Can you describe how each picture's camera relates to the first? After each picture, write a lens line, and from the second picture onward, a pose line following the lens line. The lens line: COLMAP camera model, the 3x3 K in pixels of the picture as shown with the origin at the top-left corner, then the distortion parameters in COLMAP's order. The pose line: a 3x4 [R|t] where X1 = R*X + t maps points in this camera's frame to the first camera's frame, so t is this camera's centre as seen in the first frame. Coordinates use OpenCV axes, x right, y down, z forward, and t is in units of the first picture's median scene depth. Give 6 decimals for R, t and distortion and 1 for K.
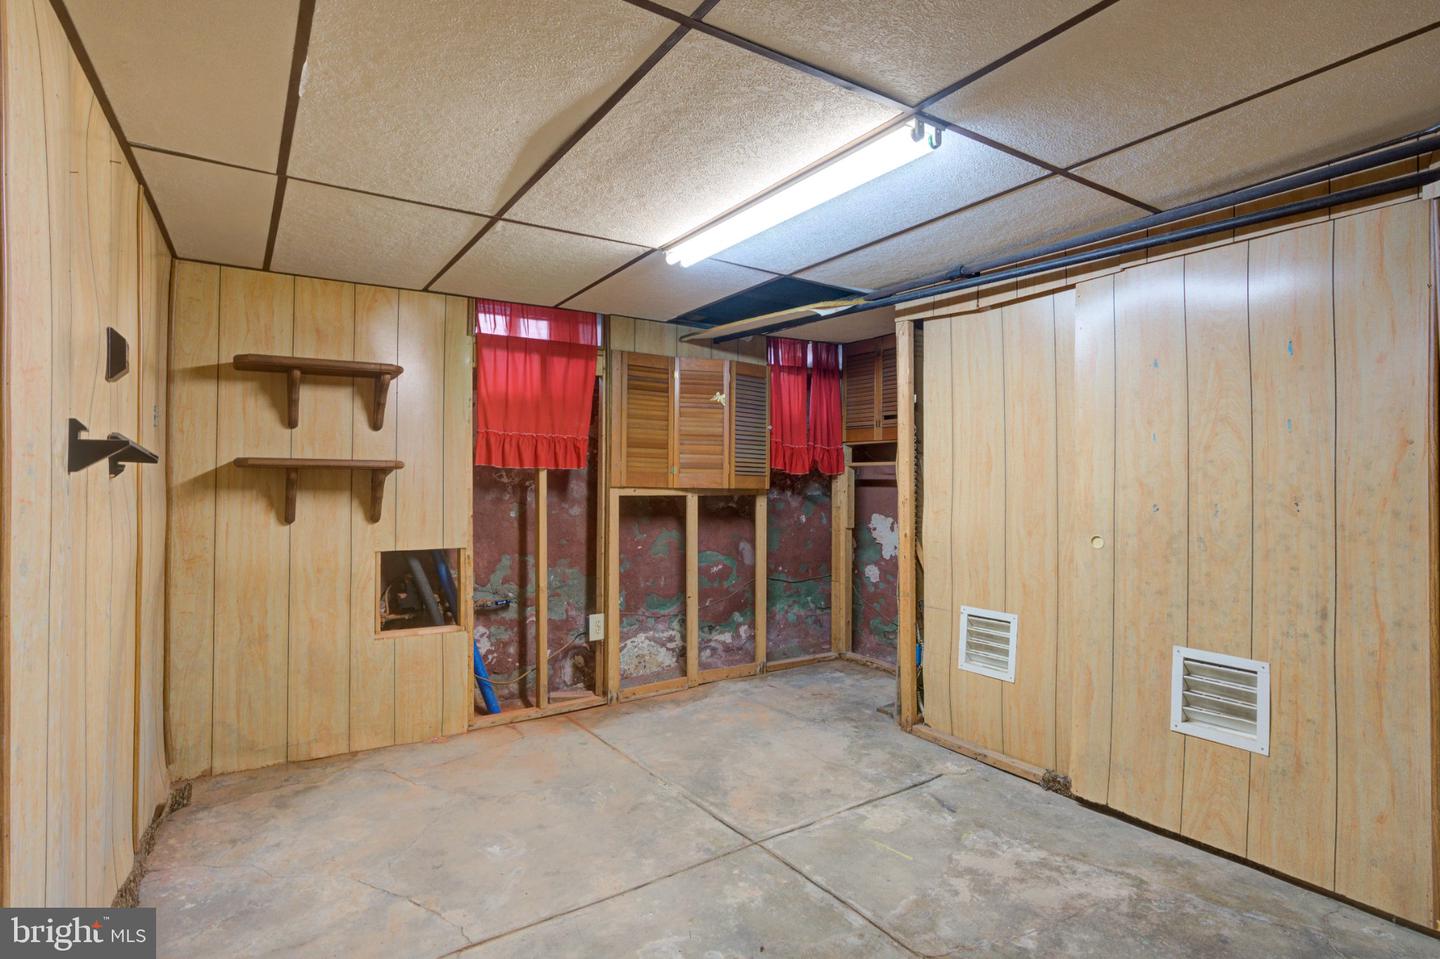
lens RADIAL K [[737.0, 0, 721.3], [0, 737.0, 479.8], [0, 0, 1]] dist [-0.004200, 0.003030]
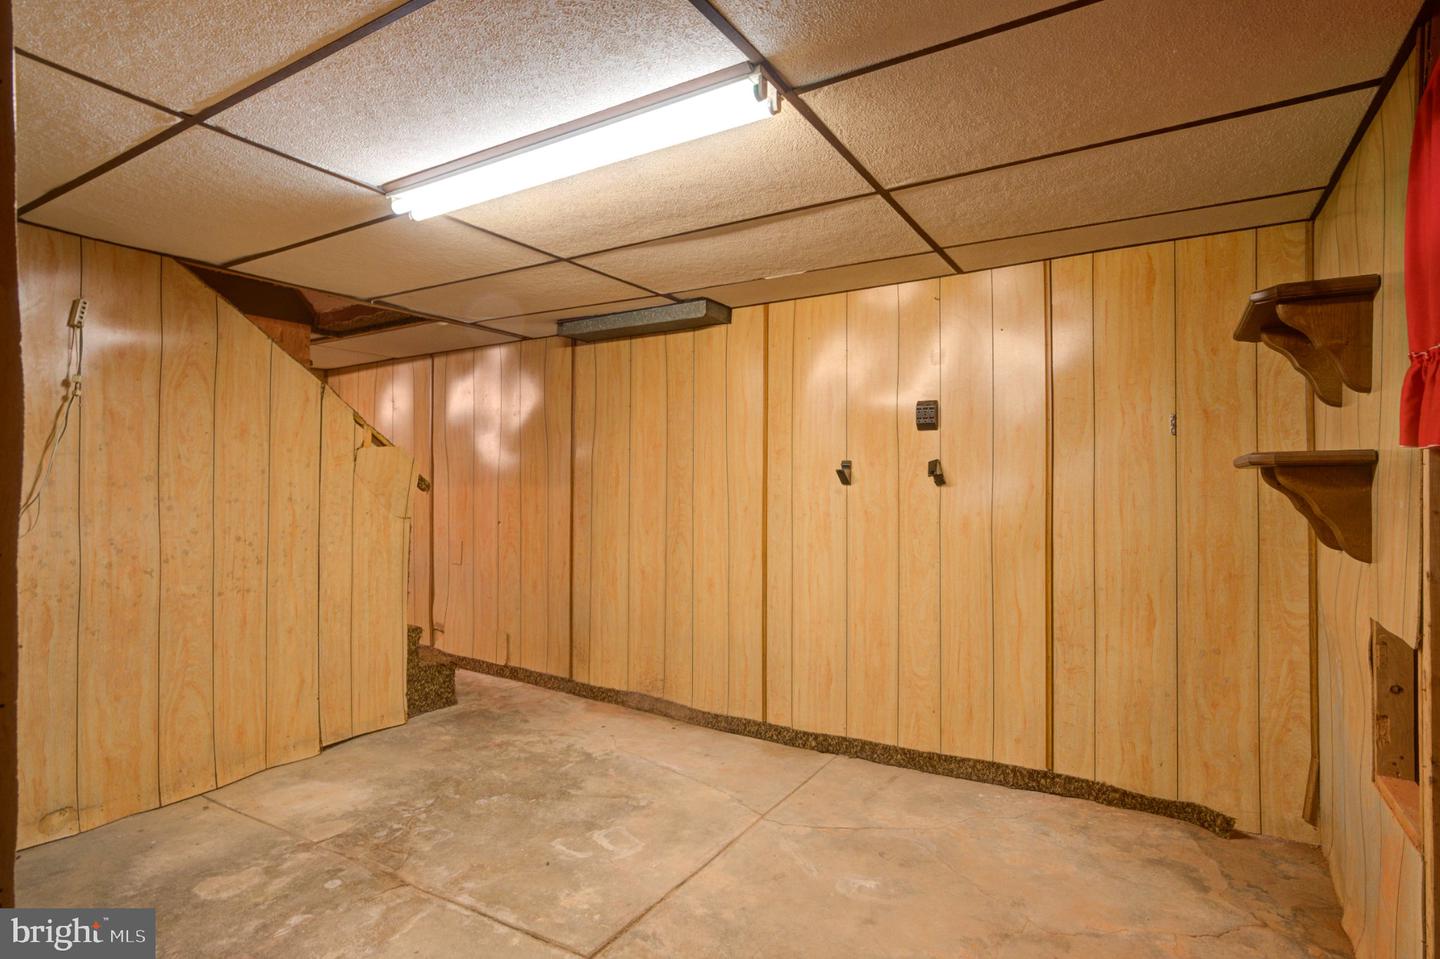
lens RADIAL K [[737.0, 0, 724.1], [0, 737.0, 481.5], [0, 0, 1]] dist [-0.004200, 0.003030]
pose [[-0.904690, 0.002206, -0.426064, 0.260871], [0.005721, 0.999959, -0.006971, 0.007125], [0.426031, -0.008745, -0.904666, 1.879985]]
